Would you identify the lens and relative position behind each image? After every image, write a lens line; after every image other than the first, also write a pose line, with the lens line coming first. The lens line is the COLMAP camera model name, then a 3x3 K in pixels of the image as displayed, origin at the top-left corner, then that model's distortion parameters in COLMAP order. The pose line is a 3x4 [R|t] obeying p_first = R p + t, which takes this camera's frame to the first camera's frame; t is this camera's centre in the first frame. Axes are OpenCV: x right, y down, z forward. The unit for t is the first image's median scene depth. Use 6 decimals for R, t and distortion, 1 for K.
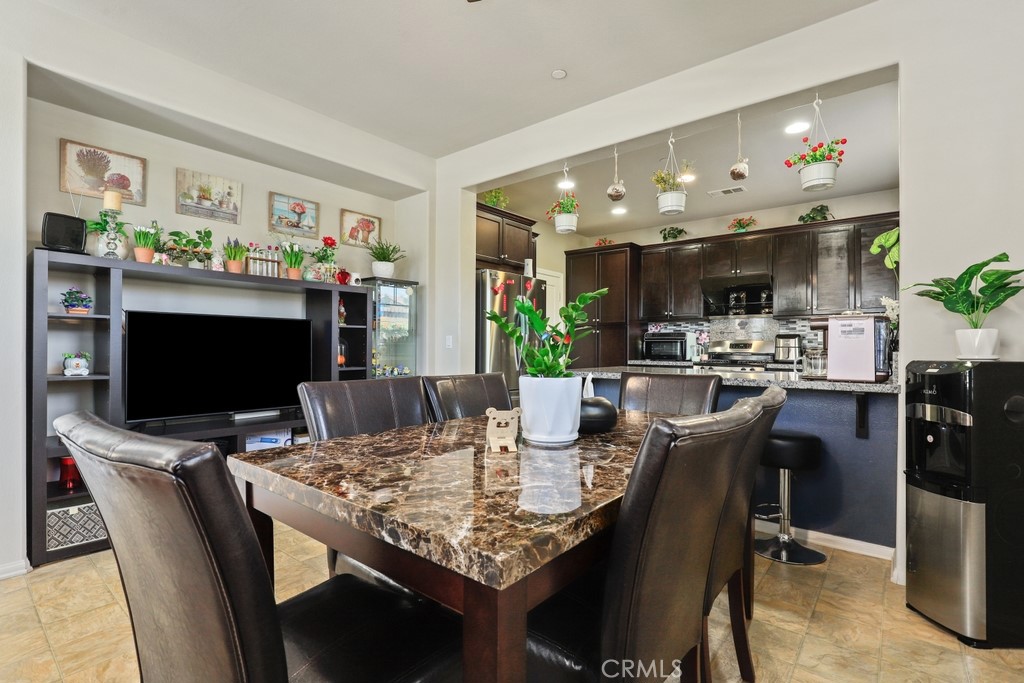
lens RADIAL K [[476.7, 0, 515.0], [0, 476.7, 351.2], [0, 0, 1]] dist [-0.024301, 0.000397]
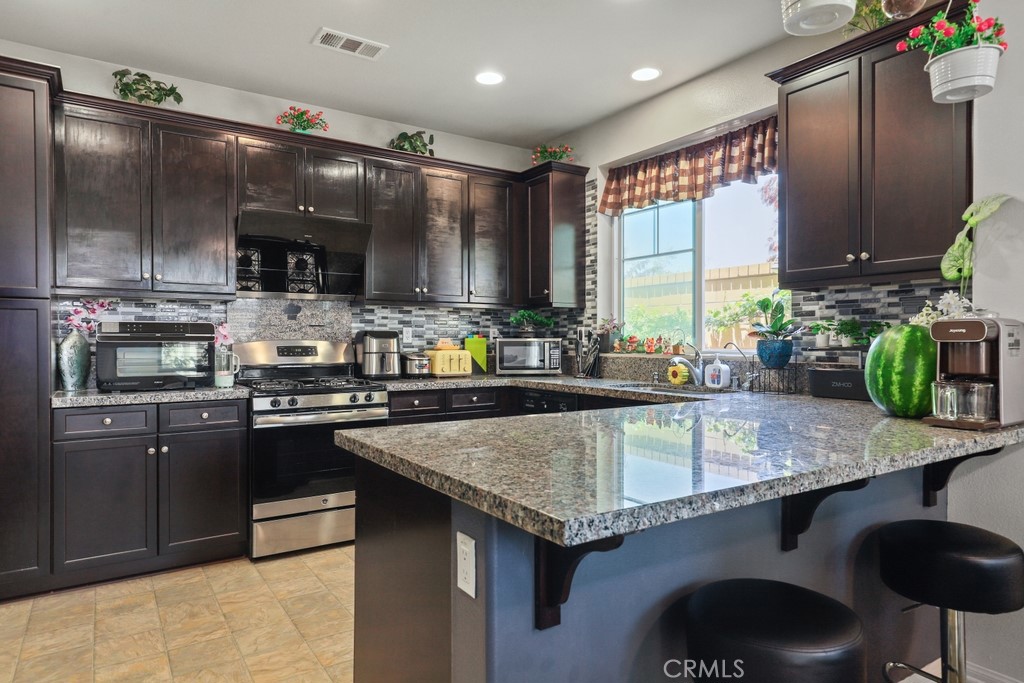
lens RADIAL K [[619.0, 0, 511.1], [0, 619.0, 338.4], [0, 0, 1]] dist [0.000707, -0.000764]
pose [[0.292653, -0.003025, 0.956214, -0.115774], [0.009796, 0.999952, 0.000165, -0.024025], [-0.956169, 0.009319, 0.292668, 0.586021]]
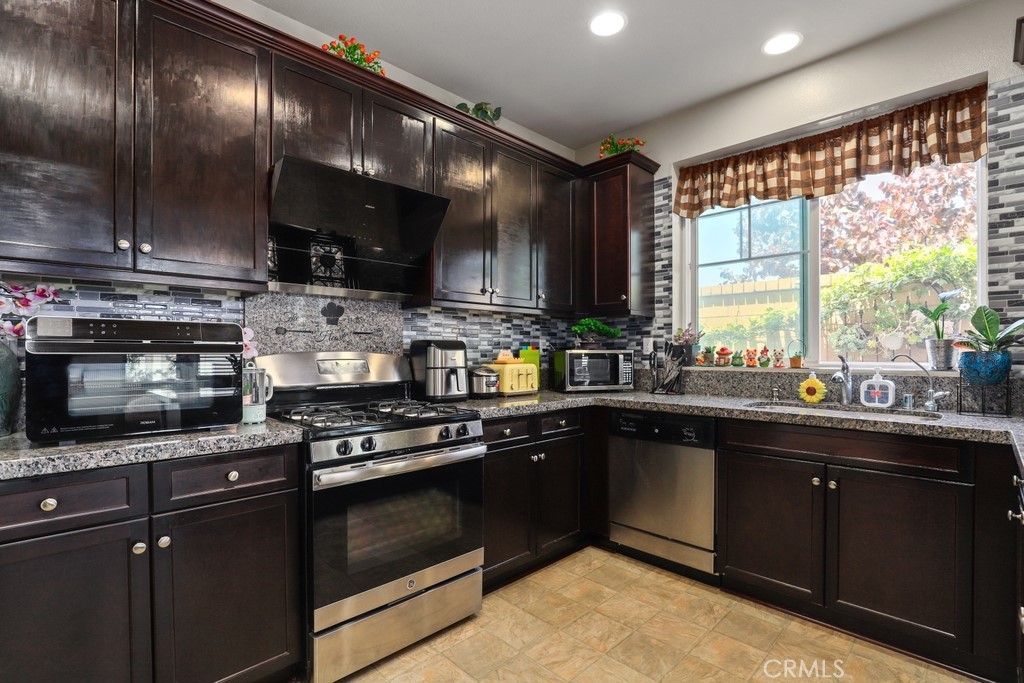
lens RADIAL K [[476.7, 0, 515.0], [0, 476.7, 351.2], [0, 0, 1]] dist [-0.024301, 0.000397]
pose [[0.102219, -0.002408, 0.994759, 0.102356], [0.009006, 0.999958, 0.001495, -0.024052], [-0.994721, 0.008806, 0.102237, 0.840422]]
